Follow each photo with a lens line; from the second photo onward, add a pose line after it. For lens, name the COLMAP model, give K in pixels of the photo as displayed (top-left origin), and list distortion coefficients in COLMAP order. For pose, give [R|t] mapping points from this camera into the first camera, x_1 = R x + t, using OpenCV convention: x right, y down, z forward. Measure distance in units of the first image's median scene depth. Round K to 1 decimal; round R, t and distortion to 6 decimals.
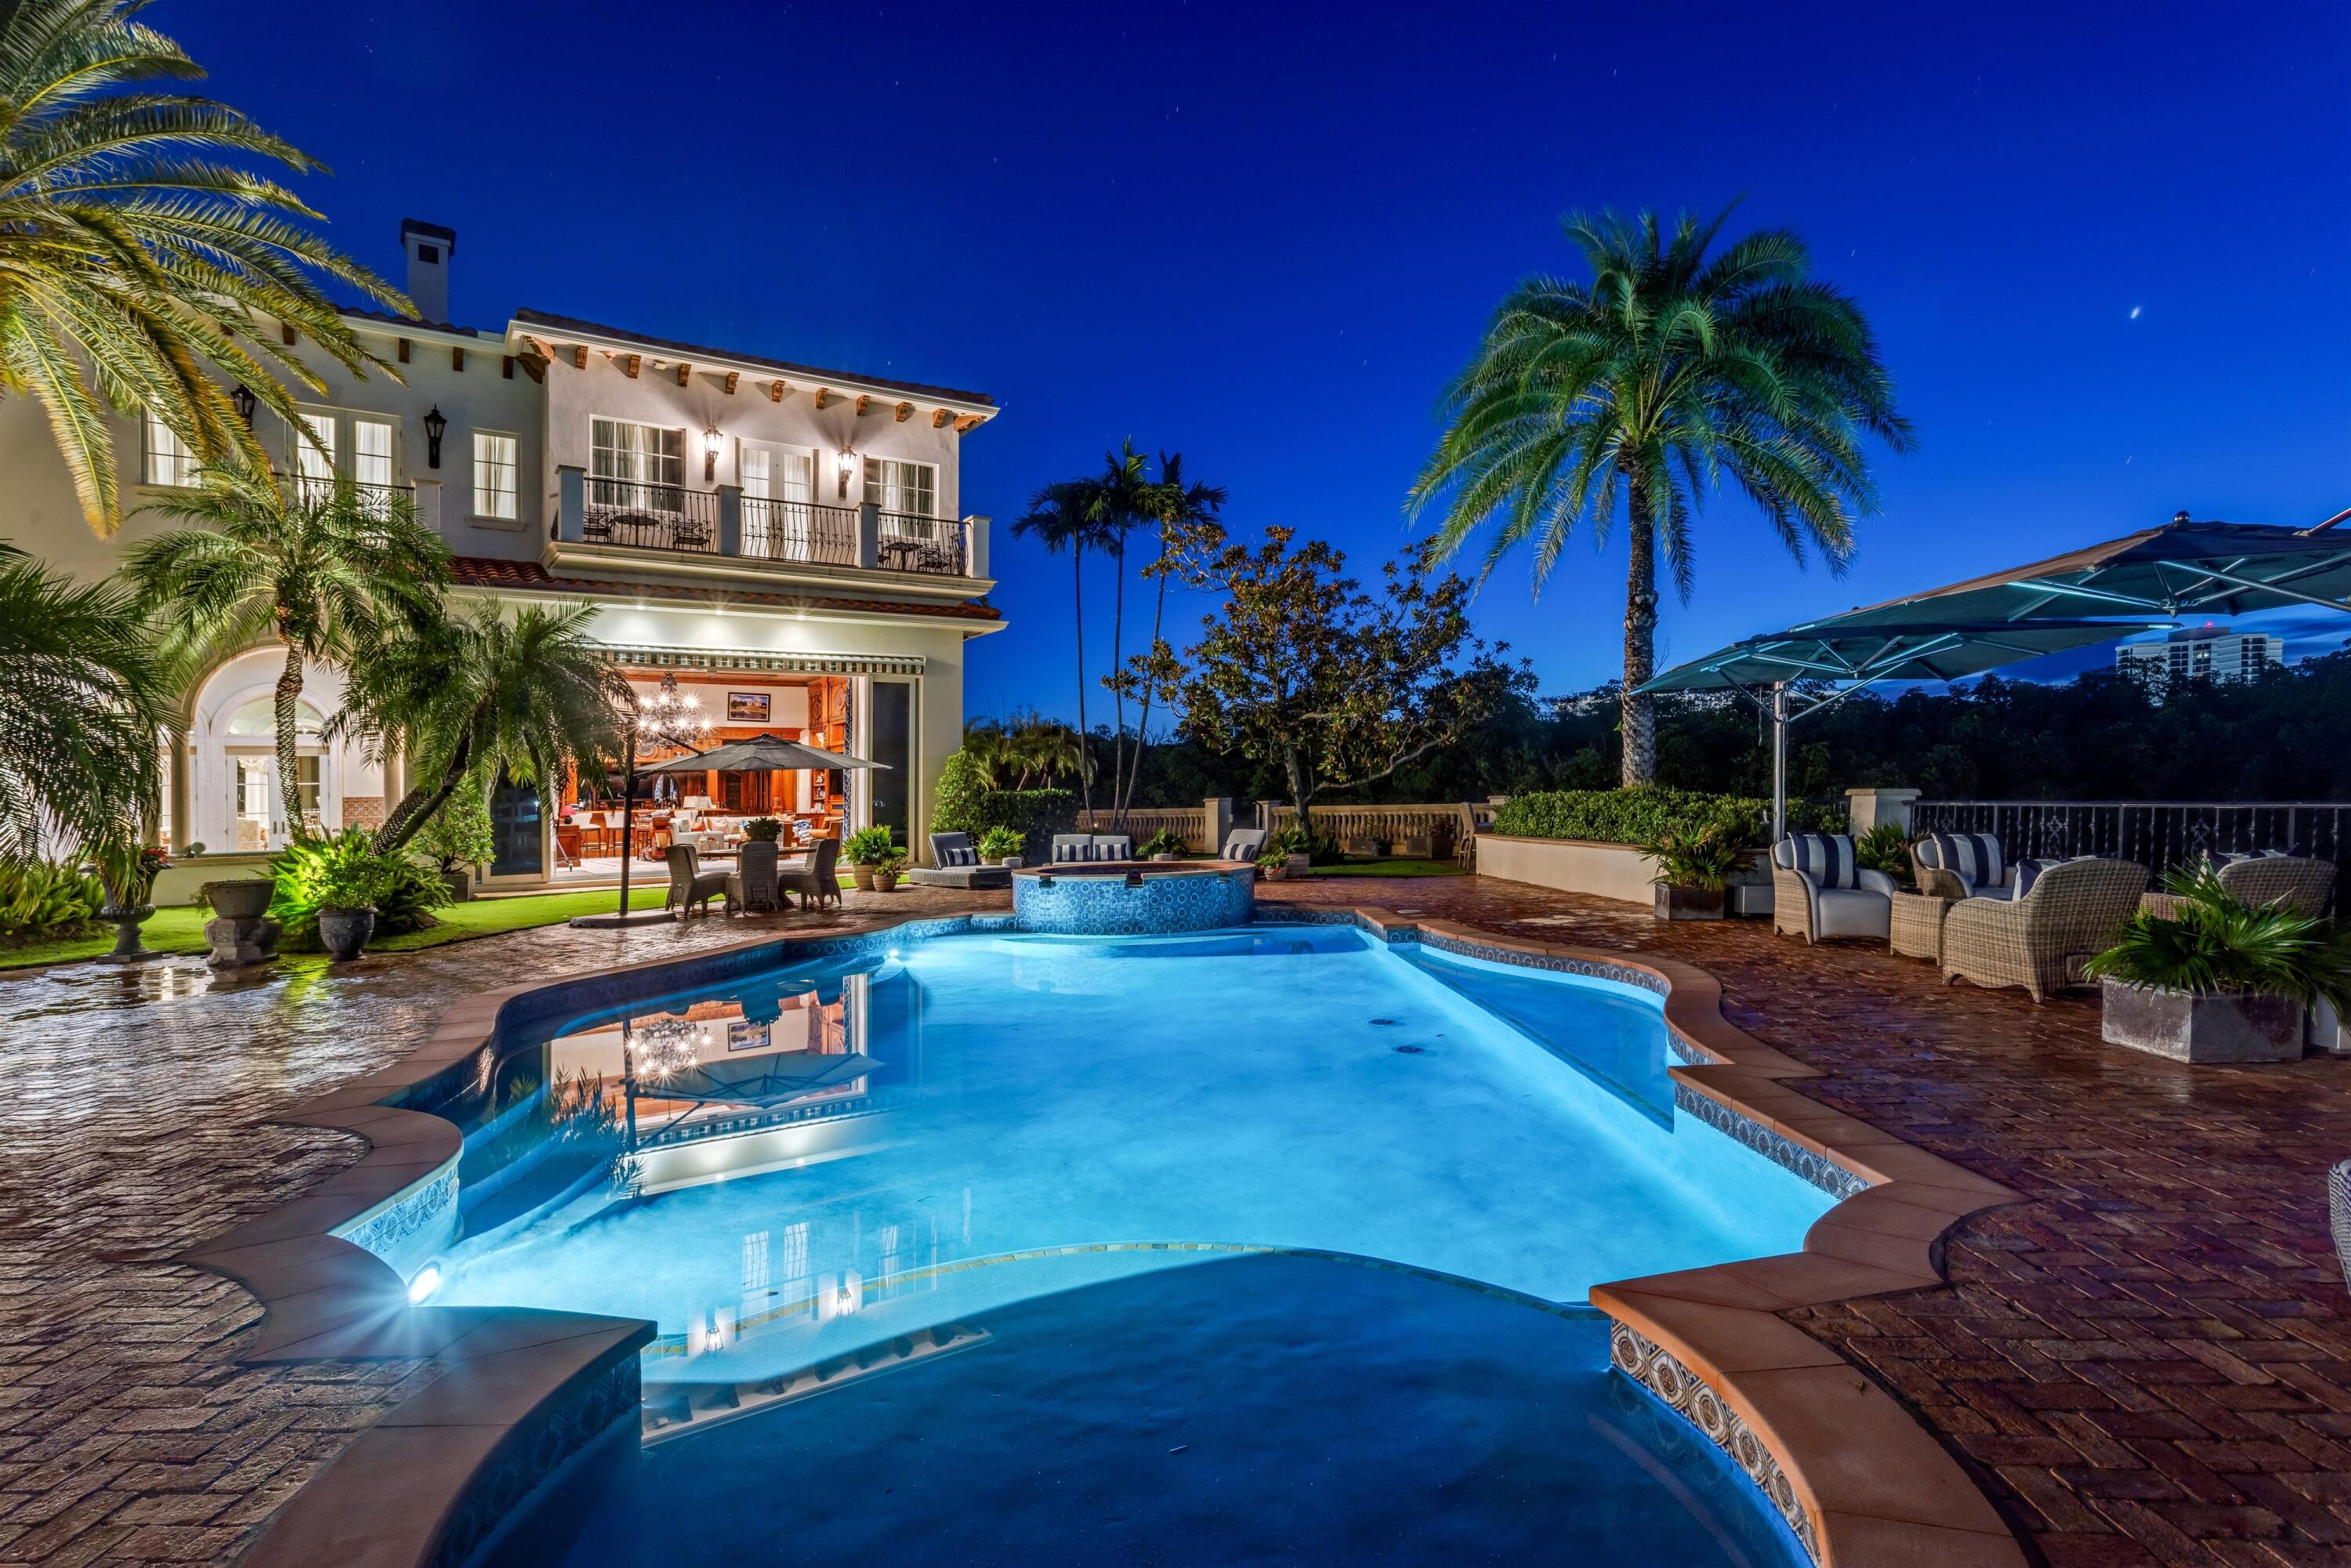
lens RADIAL K [[1192.0, 0, 1143.2], [0, 1192.0, 812.1], [0, 0, 1]] dist [-0.053147, 0.038947]
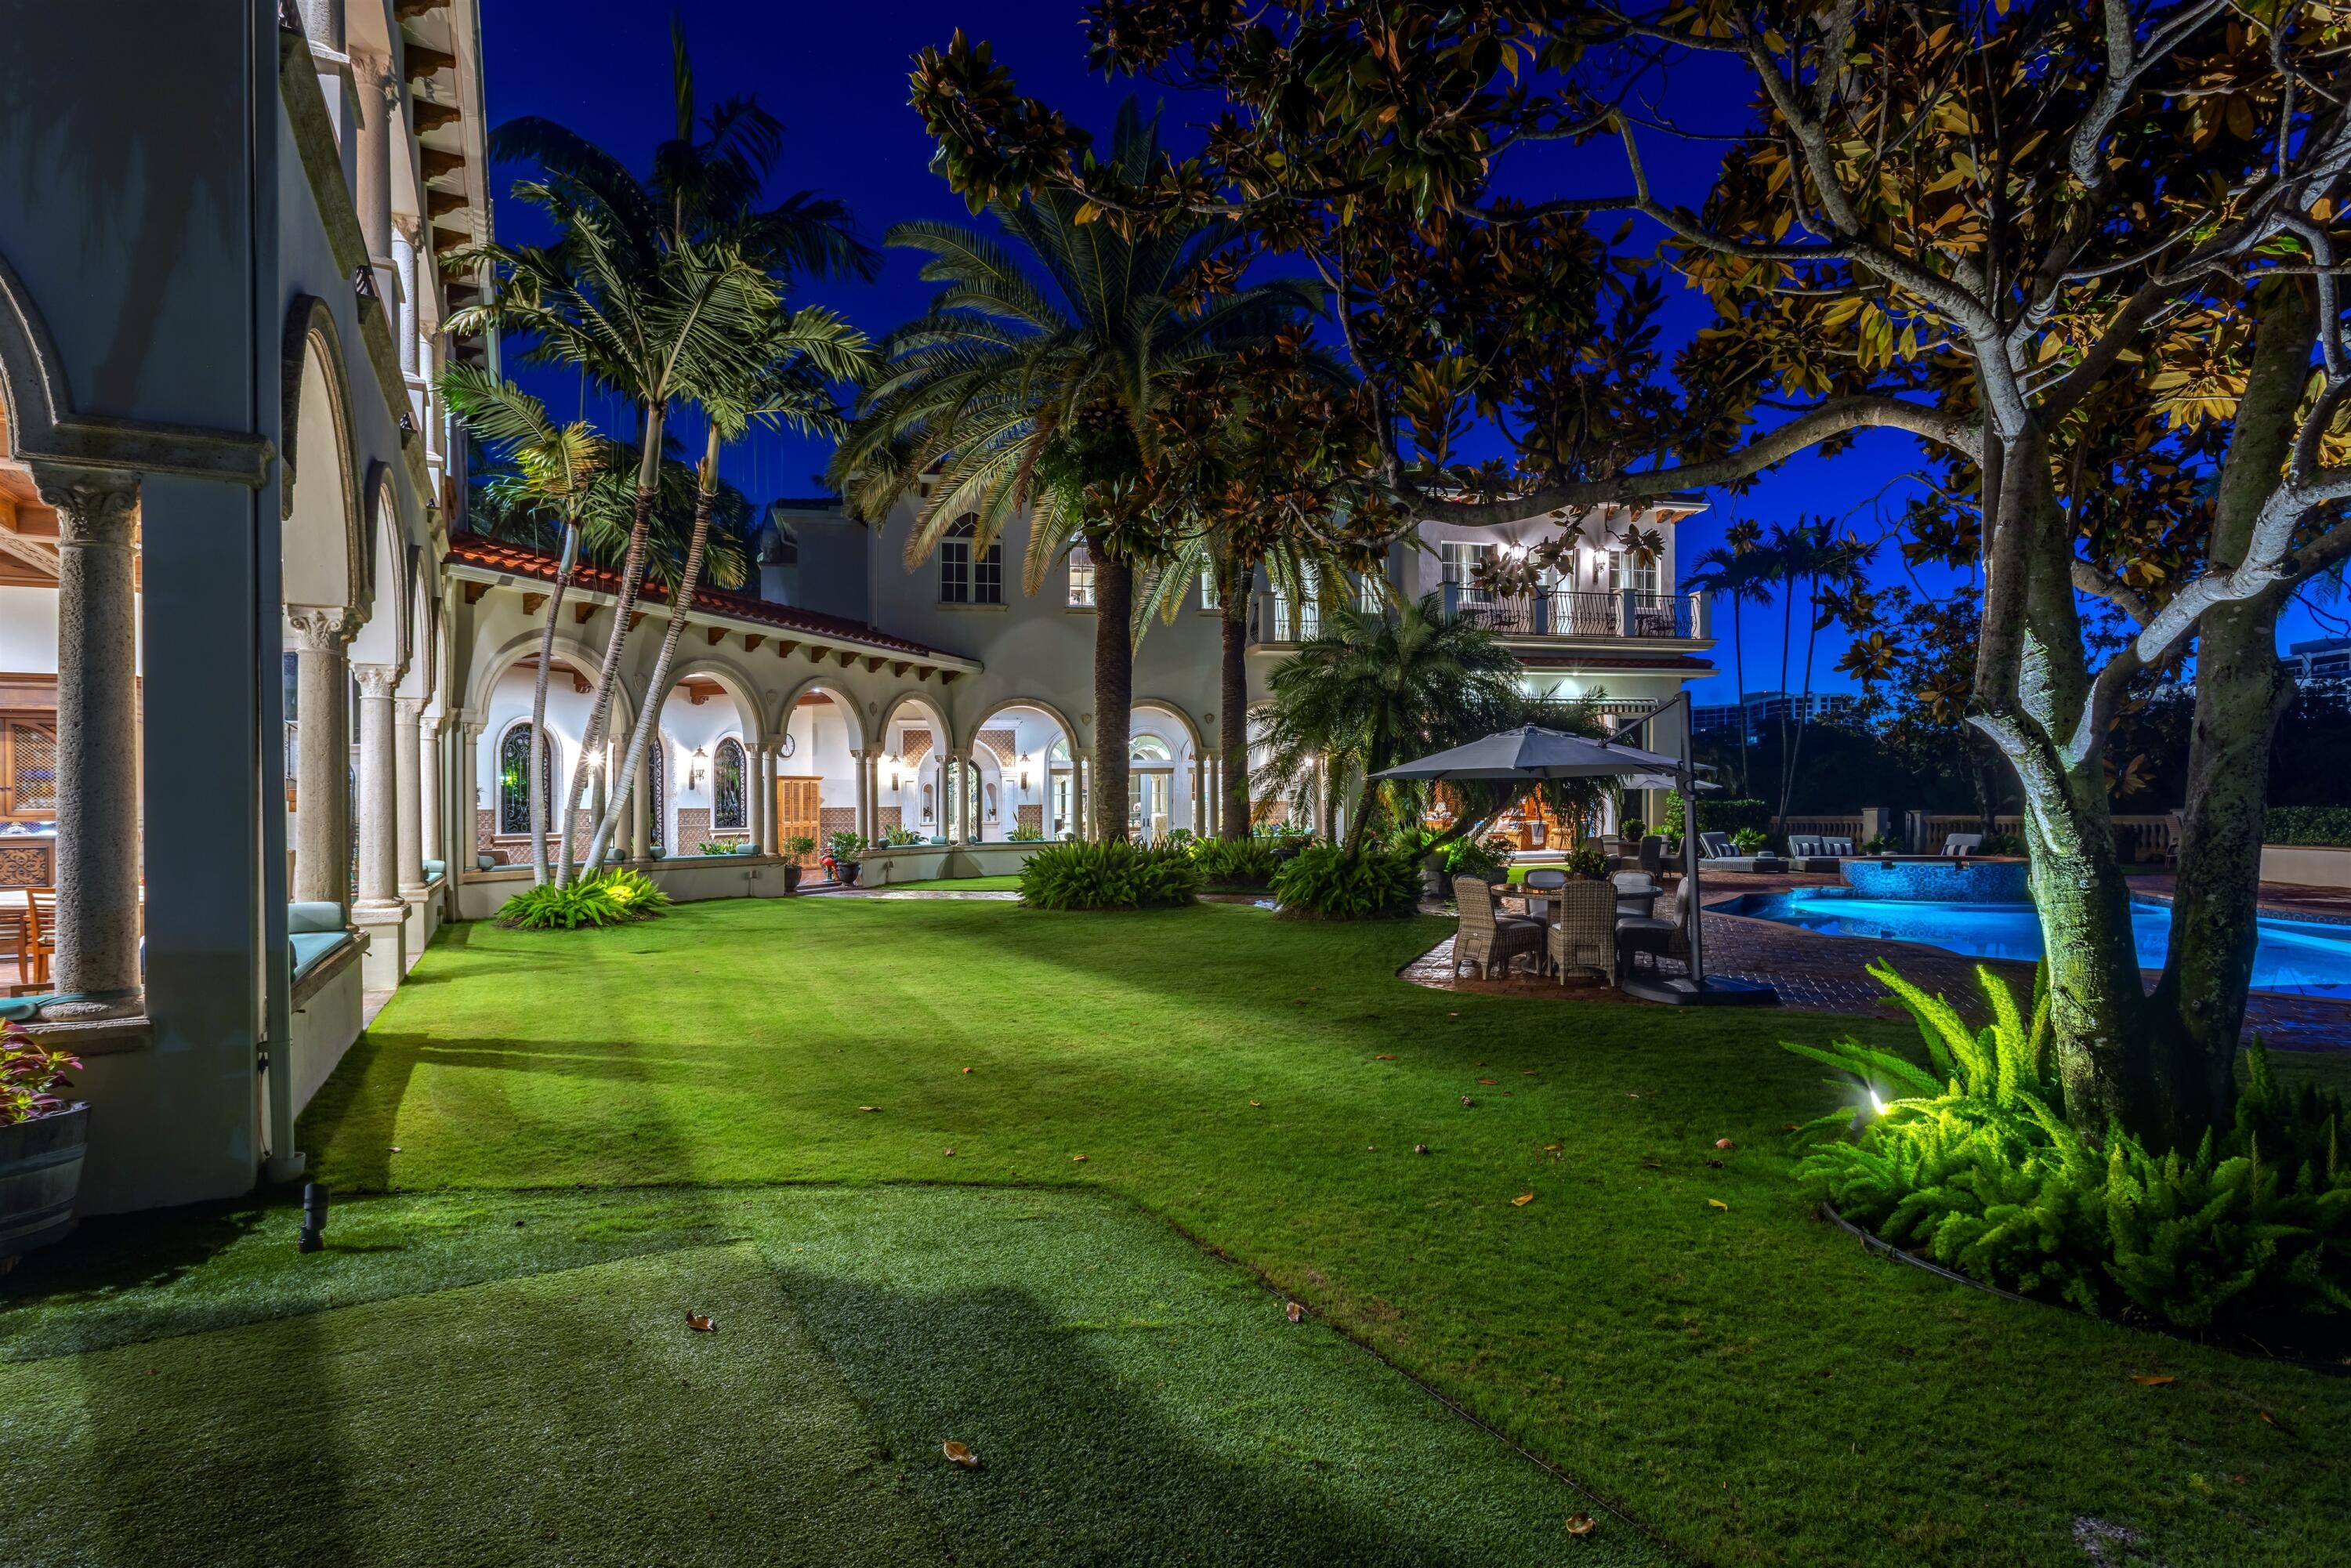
lens RADIAL K [[1192.0, 0, 1143.2], [0, 1192.0, 812.1], [0, 0, 1]] dist [-0.053147, 0.038947]
pose [[0.939225, 0.008679, -0.343192, -0.292957], [-0.009259, 0.999957, -0.000052, -0.000570], [0.343177, 0.003226, 0.939265, -0.468518]]
